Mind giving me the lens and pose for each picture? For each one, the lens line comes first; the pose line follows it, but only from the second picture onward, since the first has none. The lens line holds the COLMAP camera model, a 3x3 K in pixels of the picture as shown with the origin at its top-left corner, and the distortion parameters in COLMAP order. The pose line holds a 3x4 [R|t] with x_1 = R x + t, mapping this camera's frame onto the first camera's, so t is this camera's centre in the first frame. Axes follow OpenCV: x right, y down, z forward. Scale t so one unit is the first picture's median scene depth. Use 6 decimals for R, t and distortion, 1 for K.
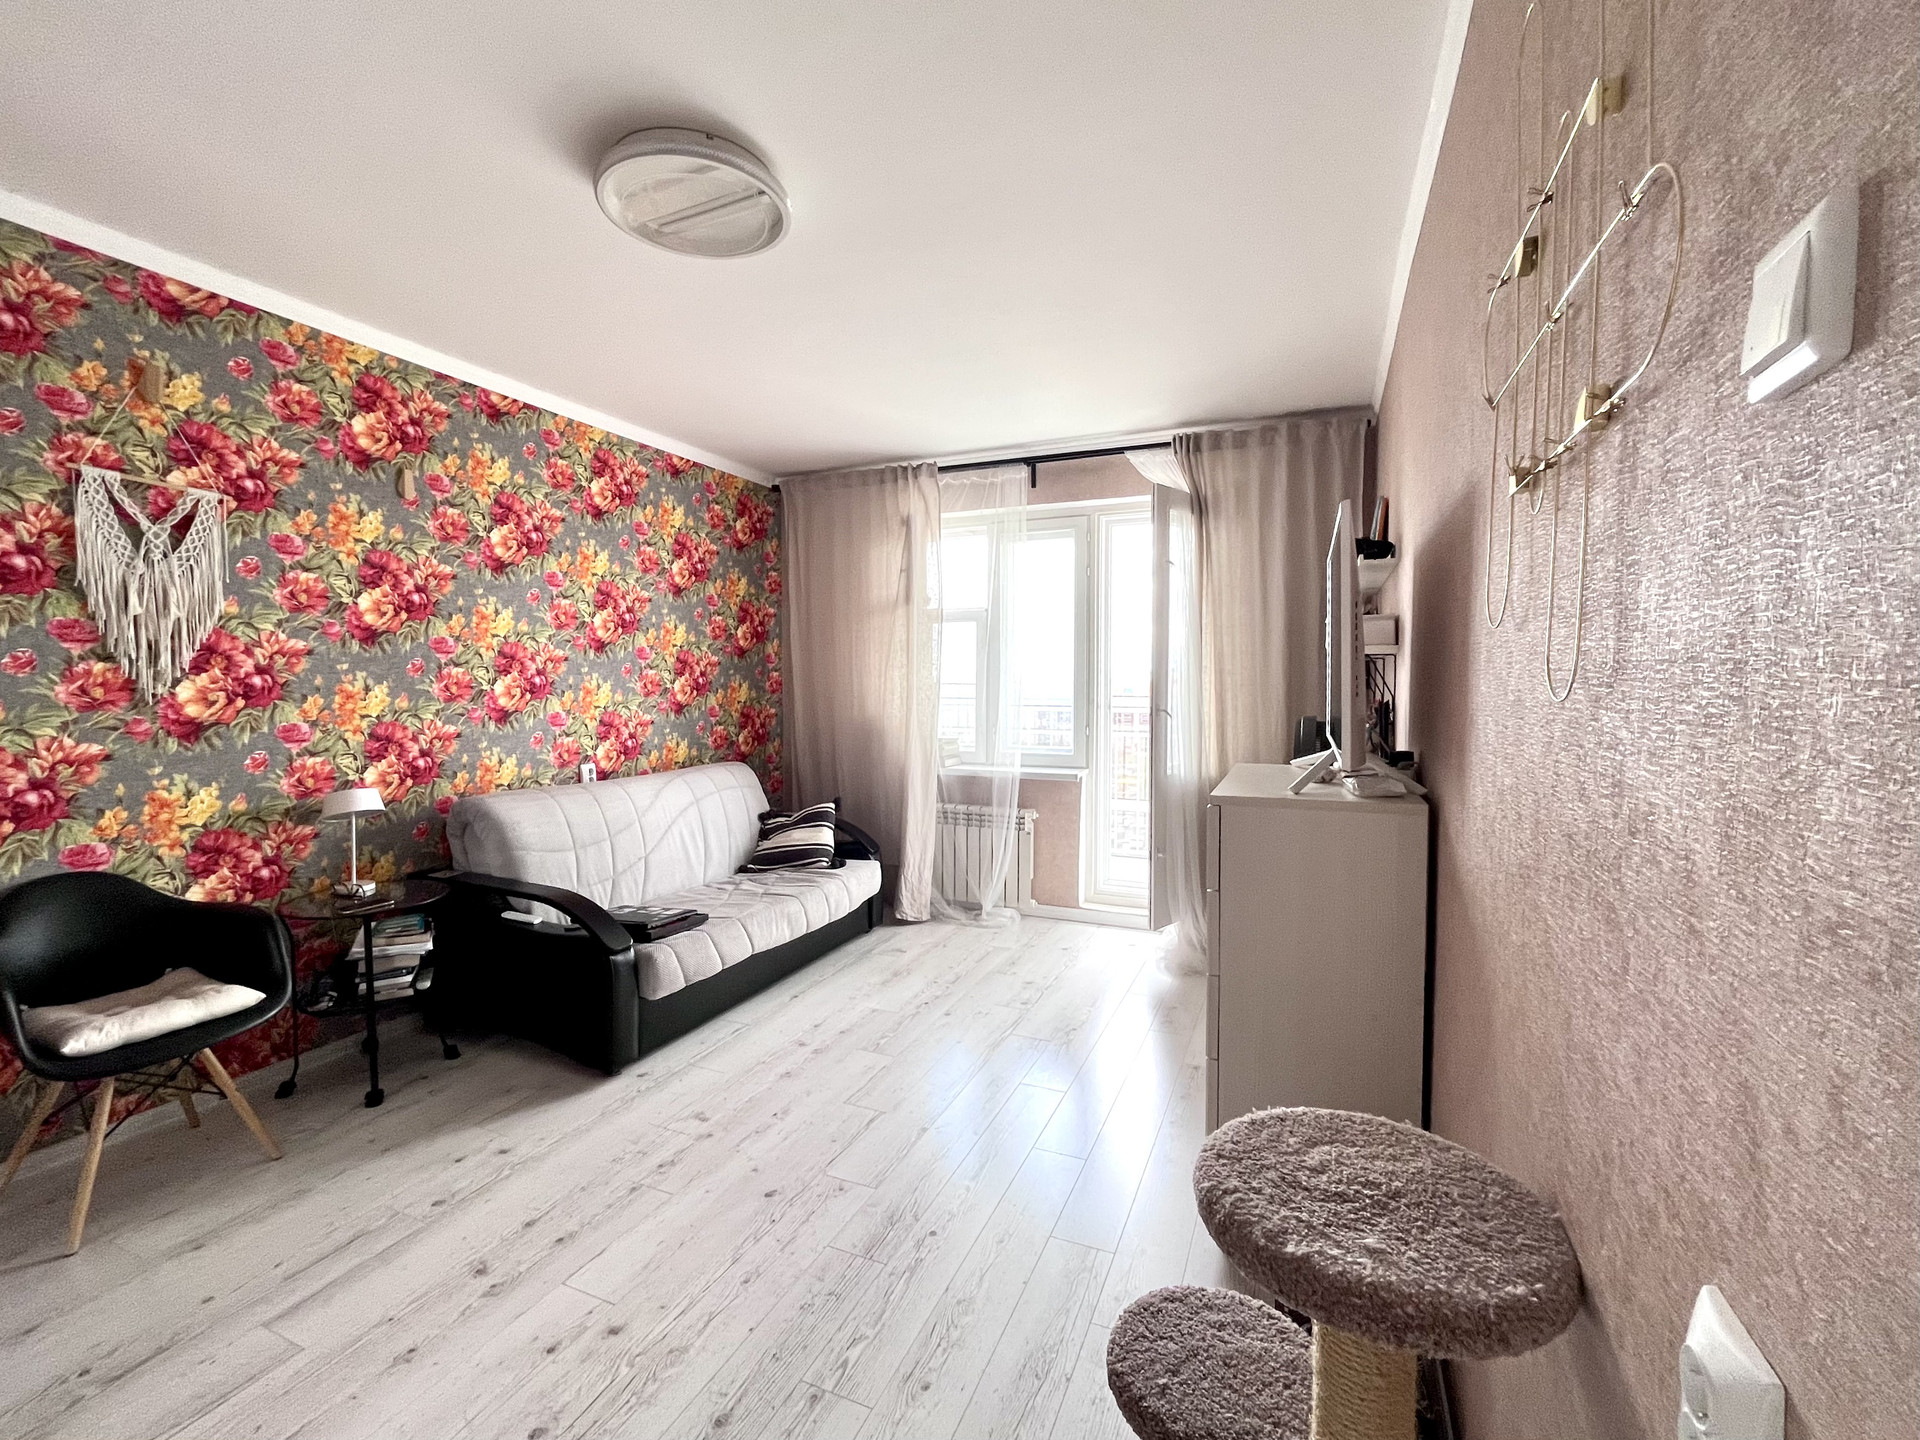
lens RADIAL K [[777.6, 0, 960.0], [0, 777.6, 720.0], [0, 0, 1]] dist [0.001470, 0.000011]
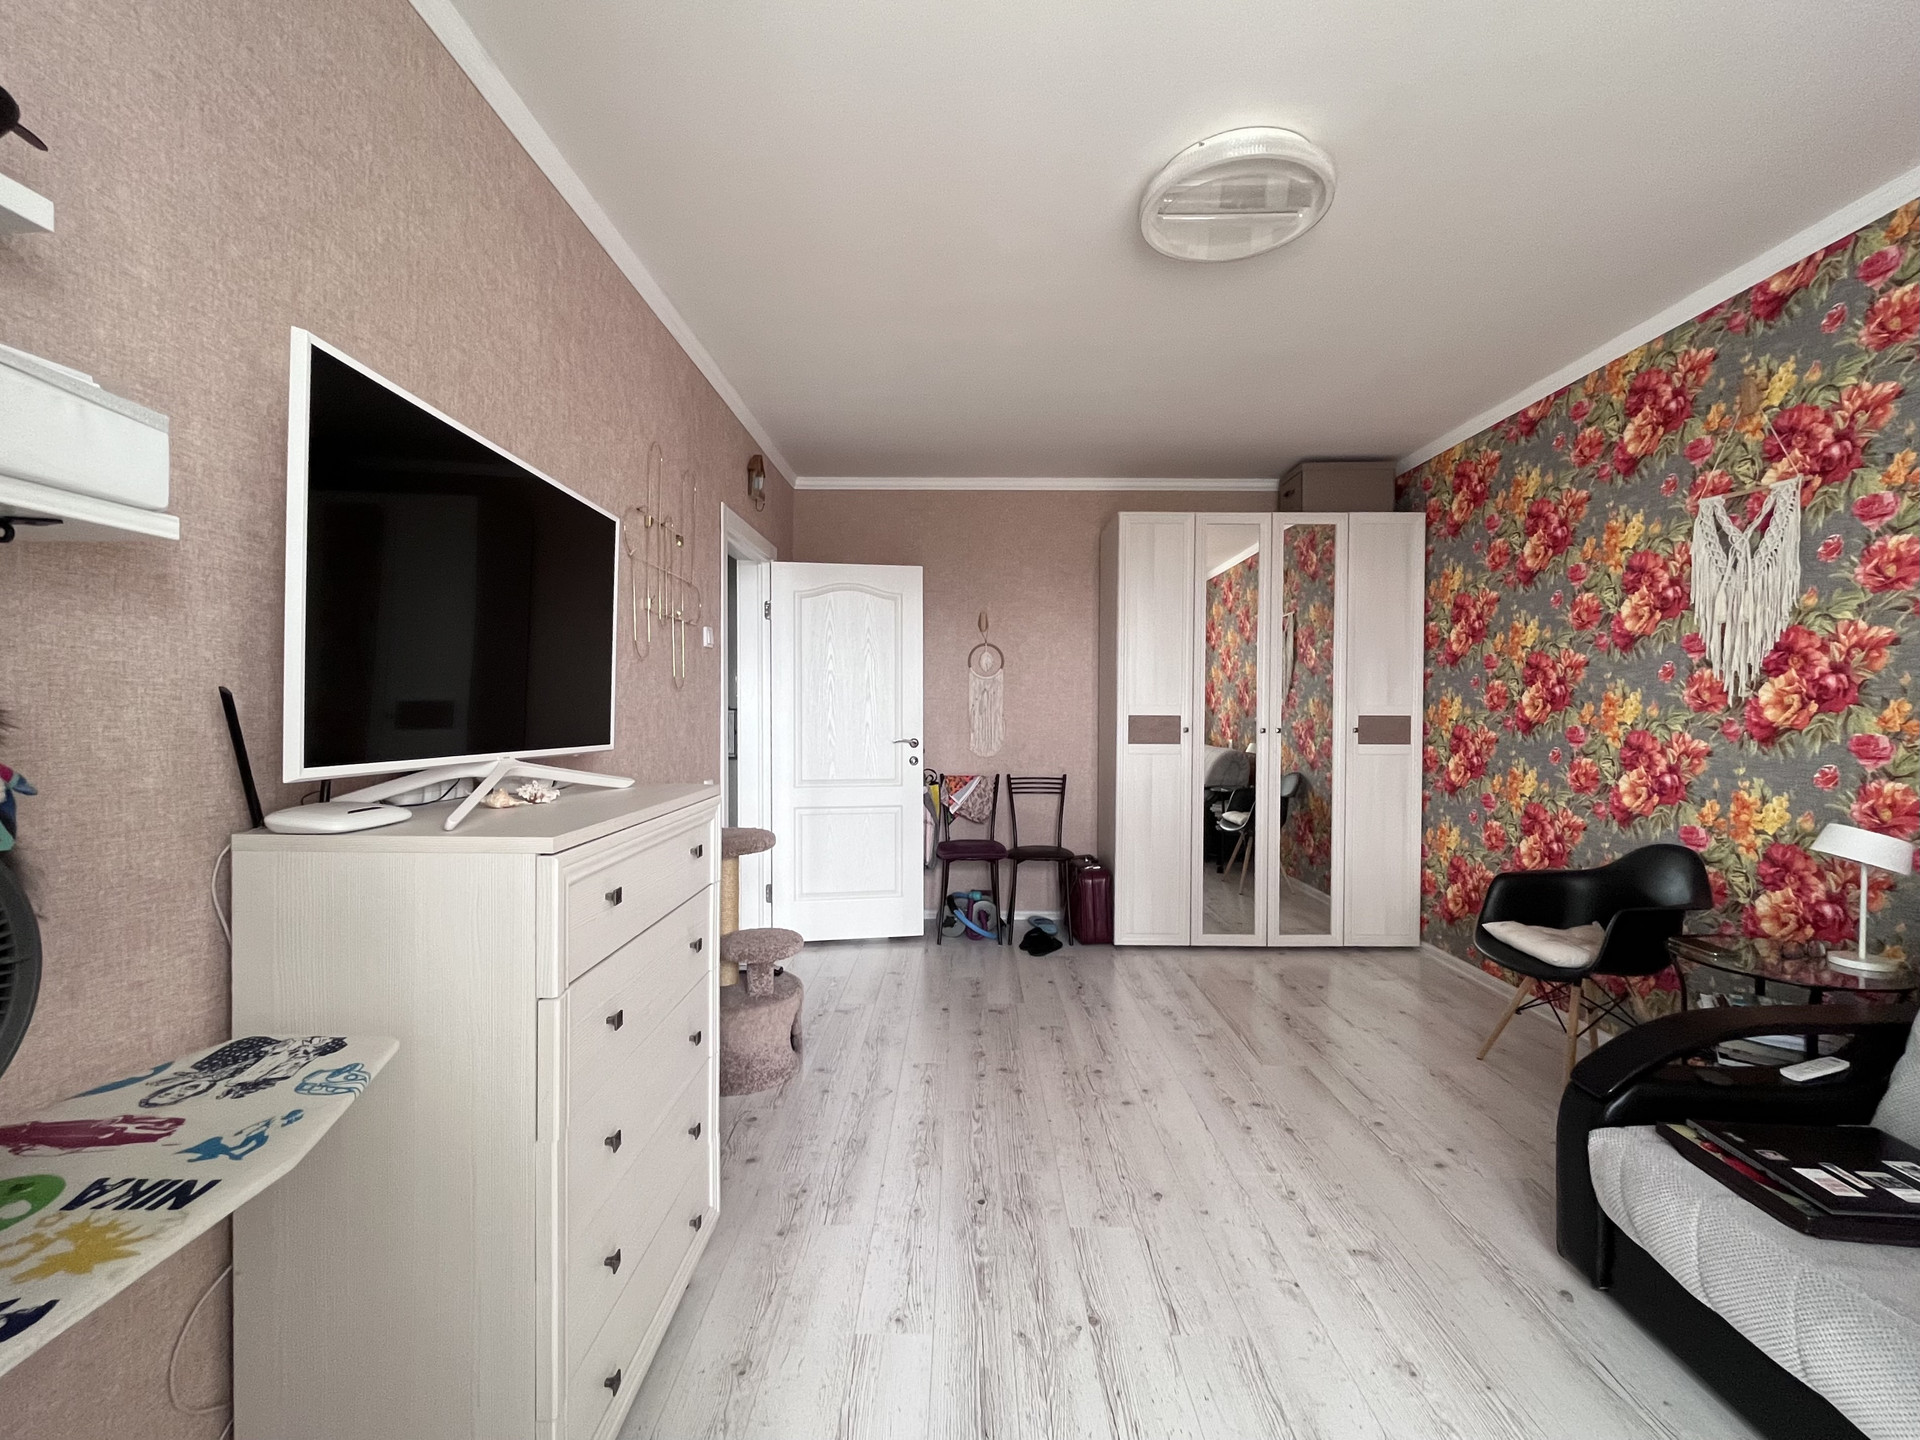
lens RADIAL K [[777.6, 0, 960.0], [0, 777.6, 720.0], [0, 0, 1]] dist [0.001470, 0.000011]
pose [[-0.907481, 0.006682, -0.420040, 0.321327], [-0.021188, 0.997873, 0.061650, -0.042077], [0.419558, 0.064846, -0.905409, 1.420510]]
